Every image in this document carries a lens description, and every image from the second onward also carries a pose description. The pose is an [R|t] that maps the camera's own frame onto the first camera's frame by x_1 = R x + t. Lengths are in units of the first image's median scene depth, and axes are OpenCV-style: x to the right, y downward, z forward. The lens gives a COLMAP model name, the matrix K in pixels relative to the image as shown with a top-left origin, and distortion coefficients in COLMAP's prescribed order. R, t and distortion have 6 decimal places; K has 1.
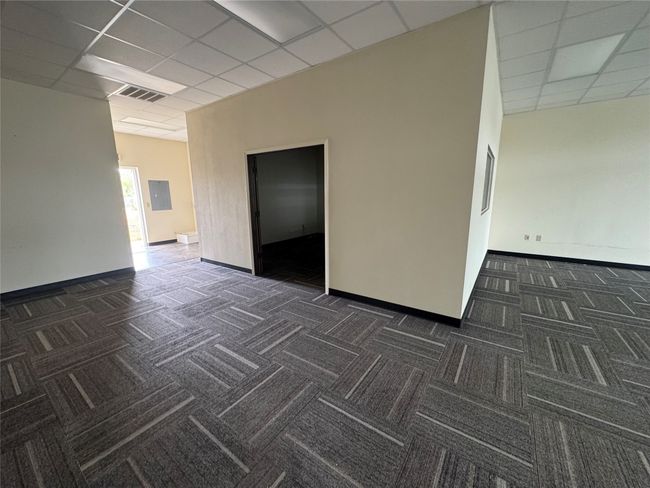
lens RADIAL K [[259.6, 0, 323.8], [0, 259.6, 243.2], [0, 0, 1]] dist [0.025077, 0.000420]
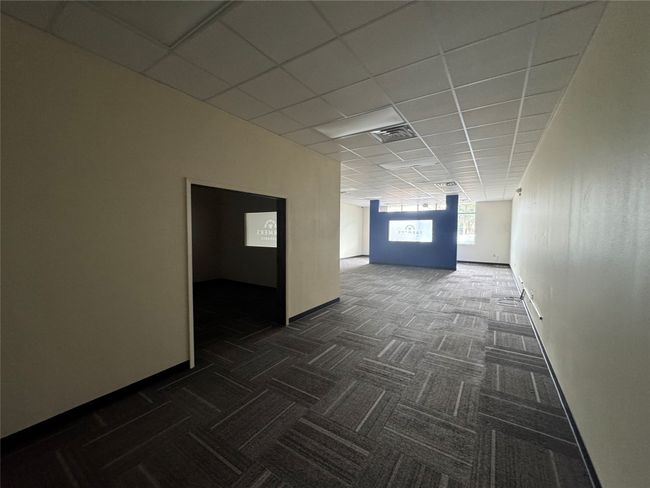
lens RADIAL K [[259.6, 0, 325.4], [0, 259.6, 243.5], [0, 0, 1]] dist [0.025077, 0.000420]
pose [[-0.038379, -0.030155, 0.998808, -1.709397], [0.193866, 0.980328, 0.037046, -0.247604], [-0.980277, 0.195056, -0.031778, 1.240711]]
